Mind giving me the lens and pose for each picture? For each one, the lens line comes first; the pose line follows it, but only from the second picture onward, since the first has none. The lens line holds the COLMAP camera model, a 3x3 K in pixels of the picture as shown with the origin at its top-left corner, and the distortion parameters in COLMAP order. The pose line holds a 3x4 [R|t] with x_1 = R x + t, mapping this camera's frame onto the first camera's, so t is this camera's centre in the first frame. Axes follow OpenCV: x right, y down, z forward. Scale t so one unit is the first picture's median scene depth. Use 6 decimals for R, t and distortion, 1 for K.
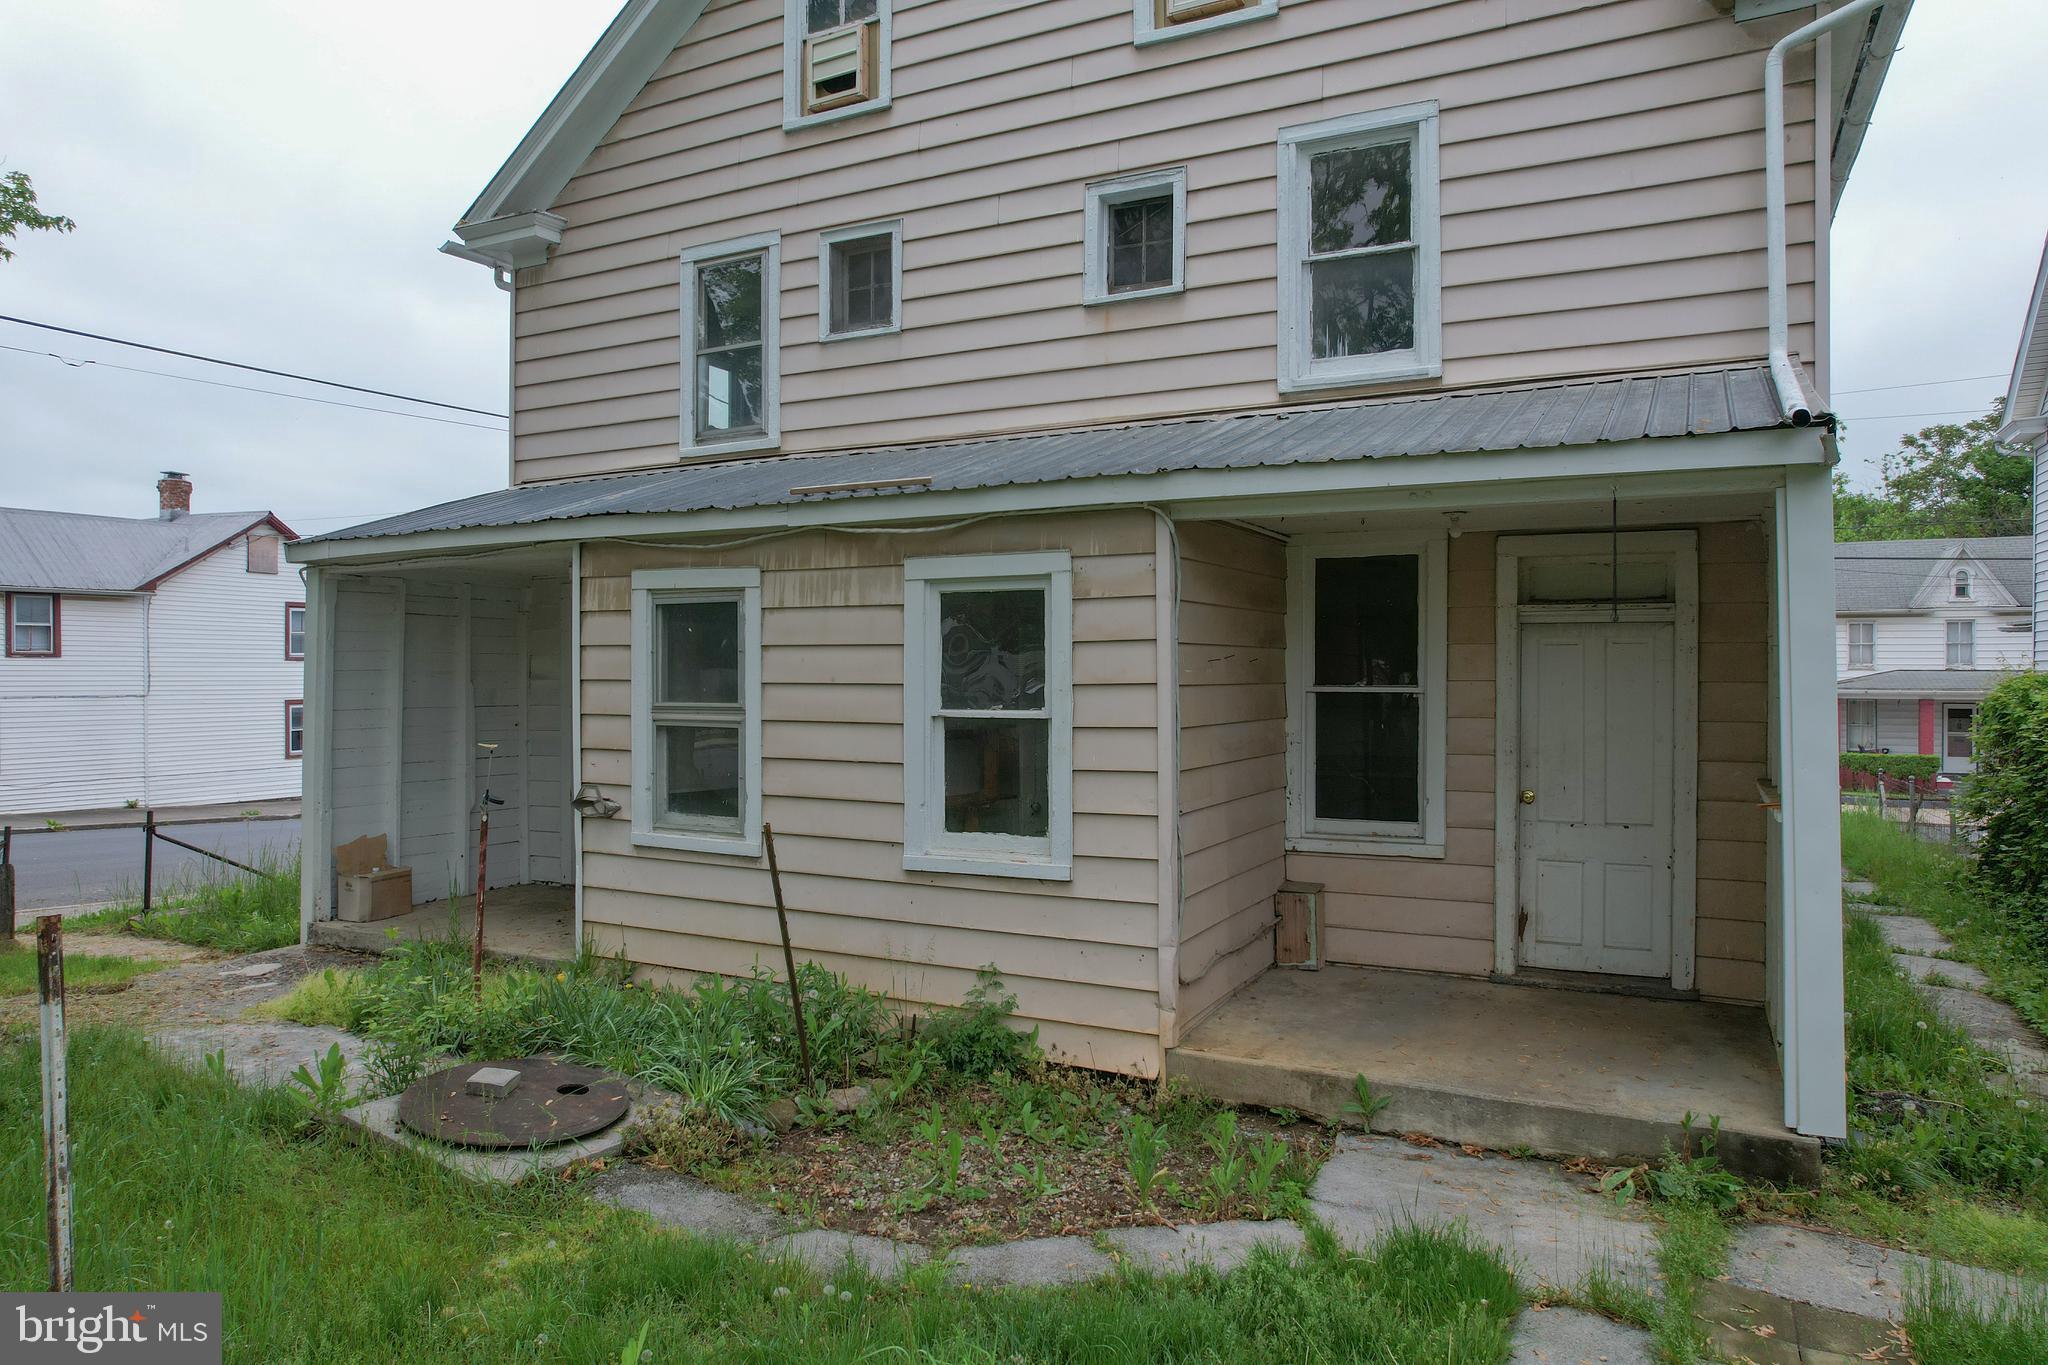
lens RADIAL K [[1298.4, 0, 1027.0], [0, 1298.4, 680.2], [0, 0, 1]] dist [-0.072016, 0.064260]
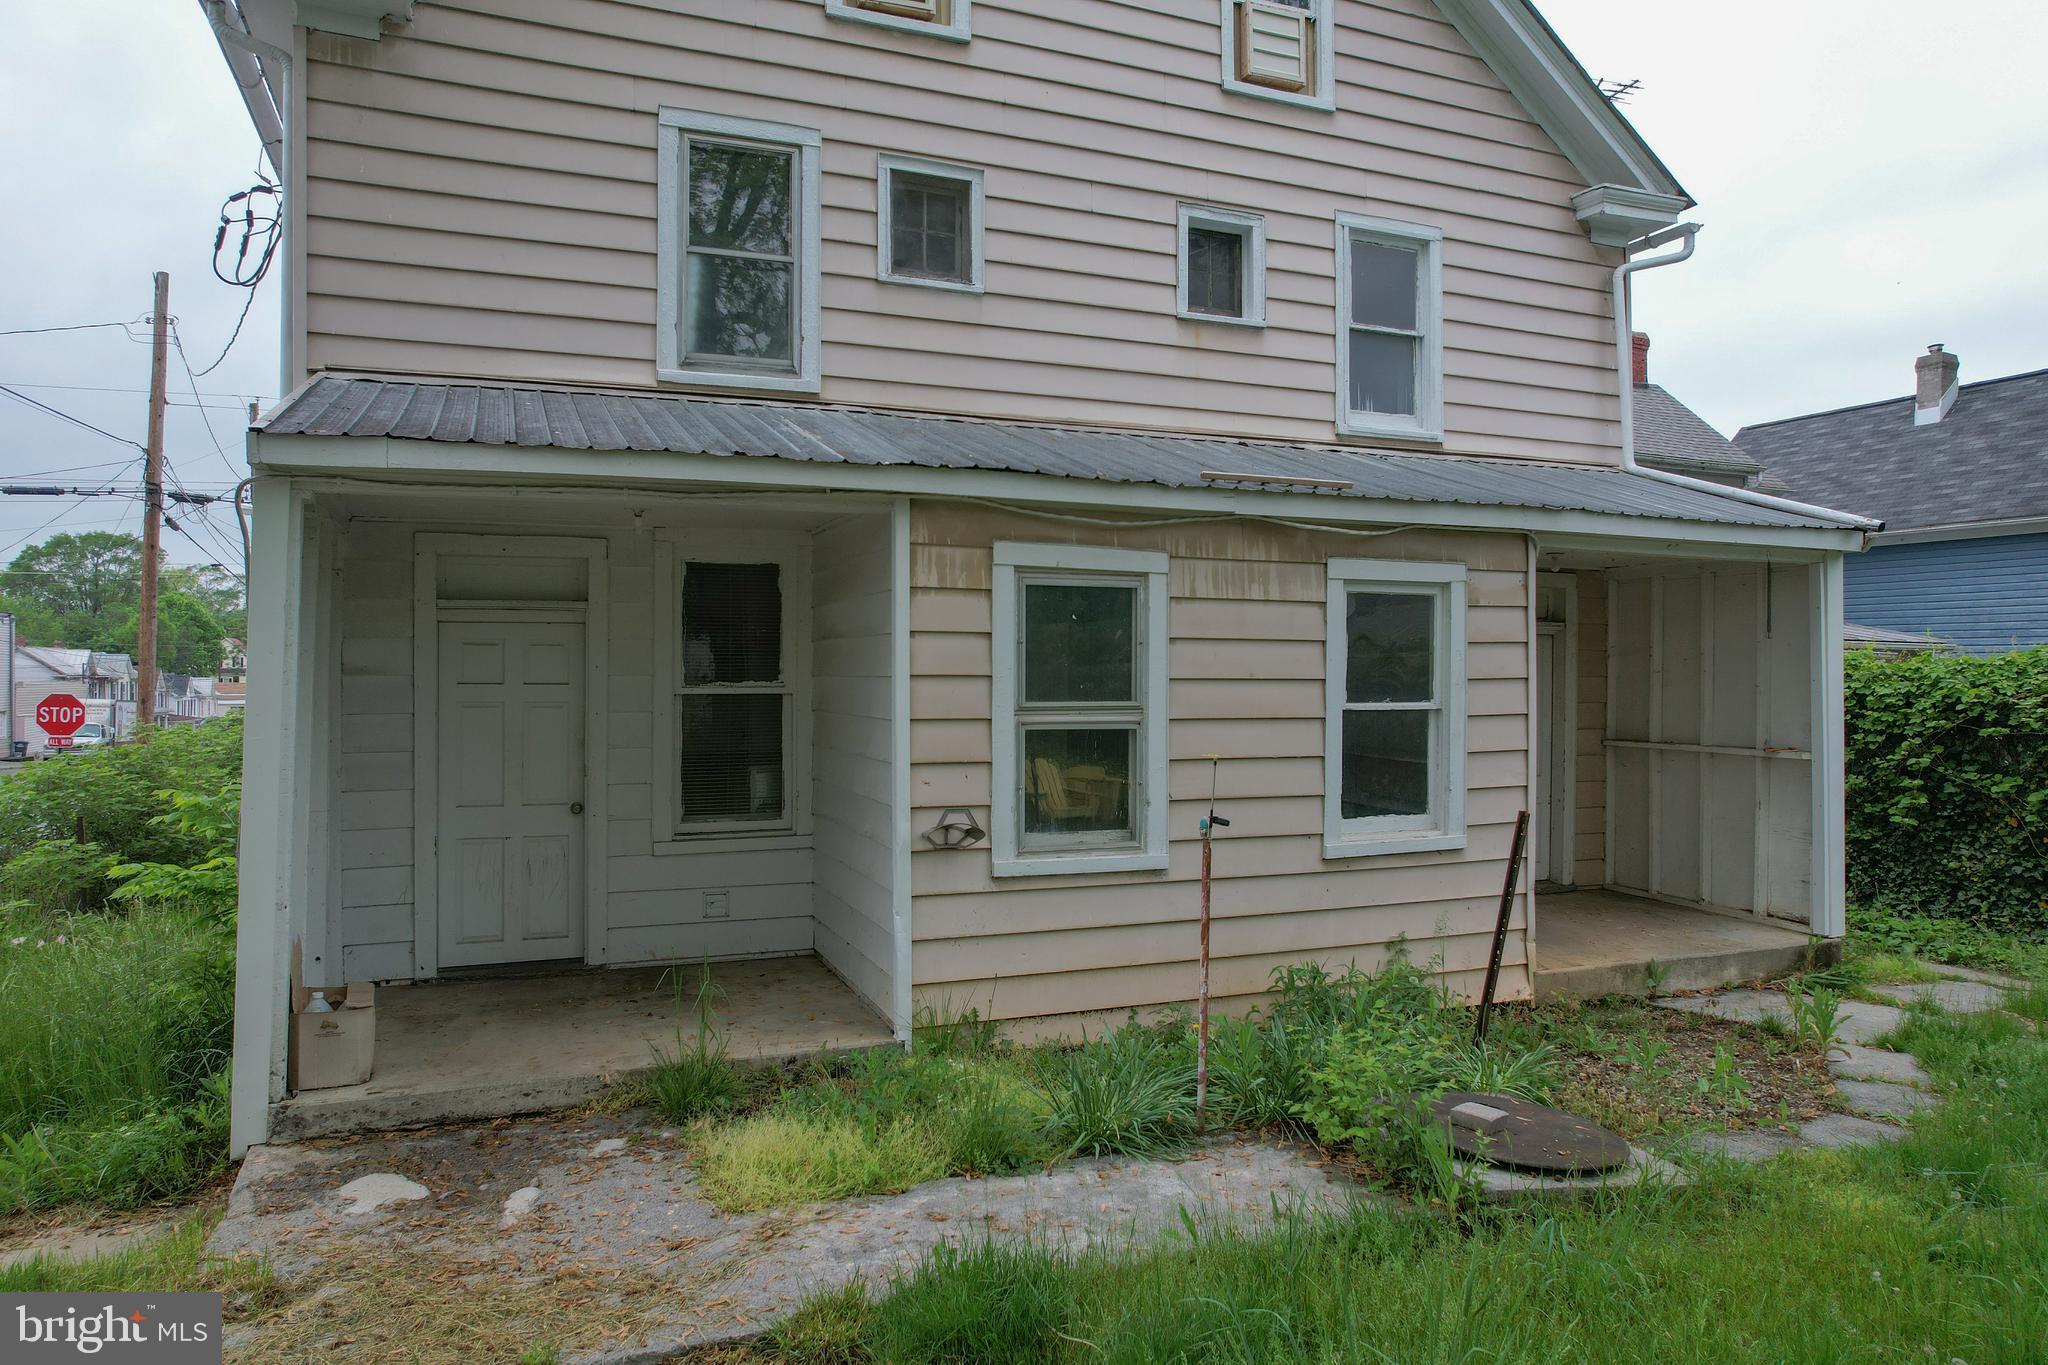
lens RADIAL K [[1298.4, 0, 1027.0], [0, 1298.4, 680.2], [0, 0, 1]] dist [-0.072016, 0.064260]
pose [[0.654008, -0.003520, 0.756479, -0.930674], [0.000802, 0.999992, 0.003960, -0.000483], [-0.756487, -0.001983, 0.654006, 0.459024]]
